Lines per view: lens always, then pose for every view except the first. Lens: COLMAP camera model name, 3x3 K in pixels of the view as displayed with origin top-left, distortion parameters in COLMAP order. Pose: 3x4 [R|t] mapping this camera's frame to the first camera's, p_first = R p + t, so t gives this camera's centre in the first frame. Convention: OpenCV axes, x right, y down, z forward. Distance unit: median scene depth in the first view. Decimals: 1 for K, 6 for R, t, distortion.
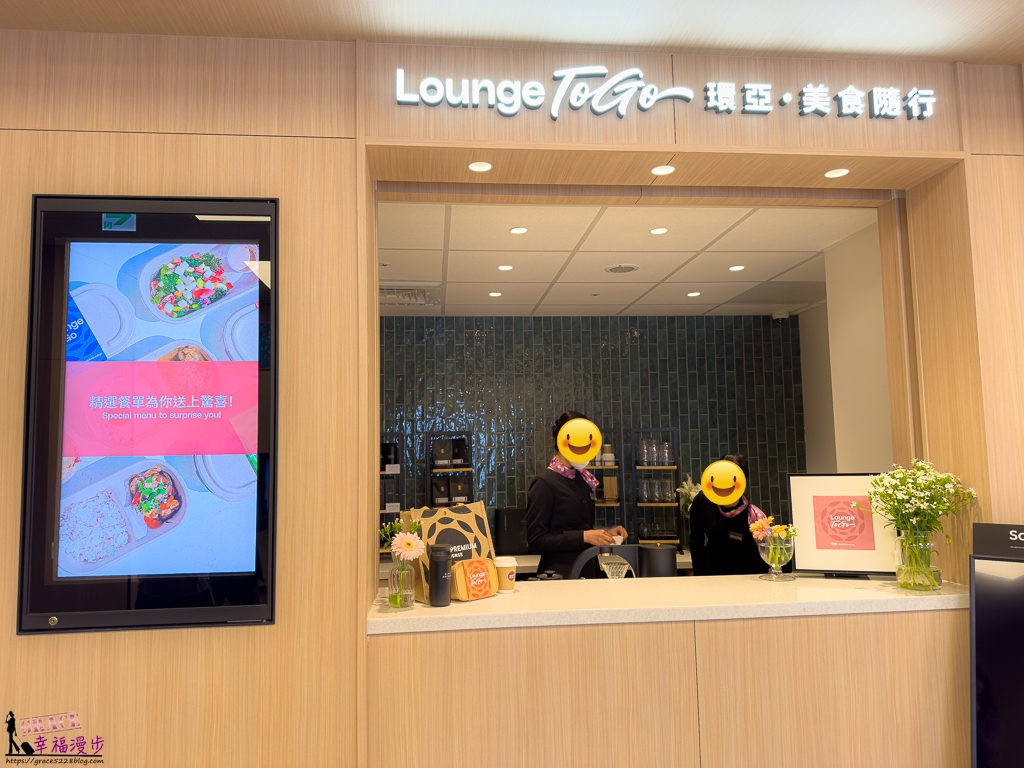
lens RADIAL K [[747.1, 0, 512.7], [0, 747.1, 382.7], [0, 0, 1]] dist [0.005051, -0.010464]
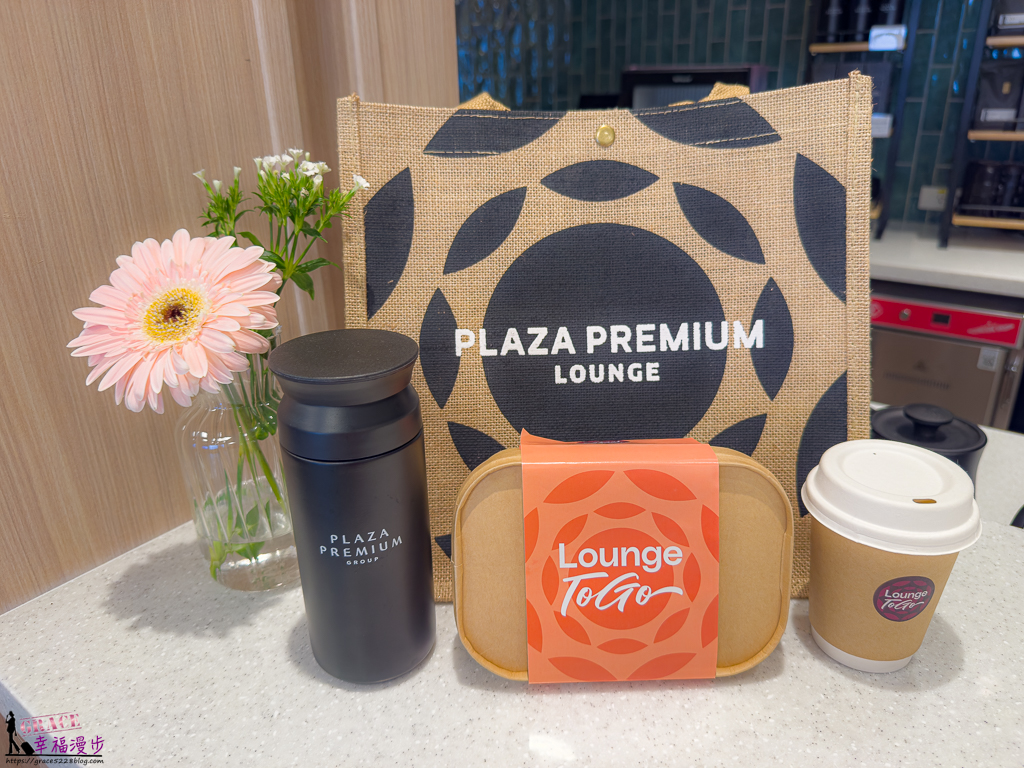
lens RADIAL K [[747.1, 0, 513.2], [0, 747.1, 382.8], [0, 0, 1]] dist [0.005051, -0.010464]
pose [[0.729344, 0.265489, -0.630534, 0.023741], [0.065832, 0.890124, 0.450938, 0.143170], [0.680973, -0.370398, 0.631729, 0.841766]]
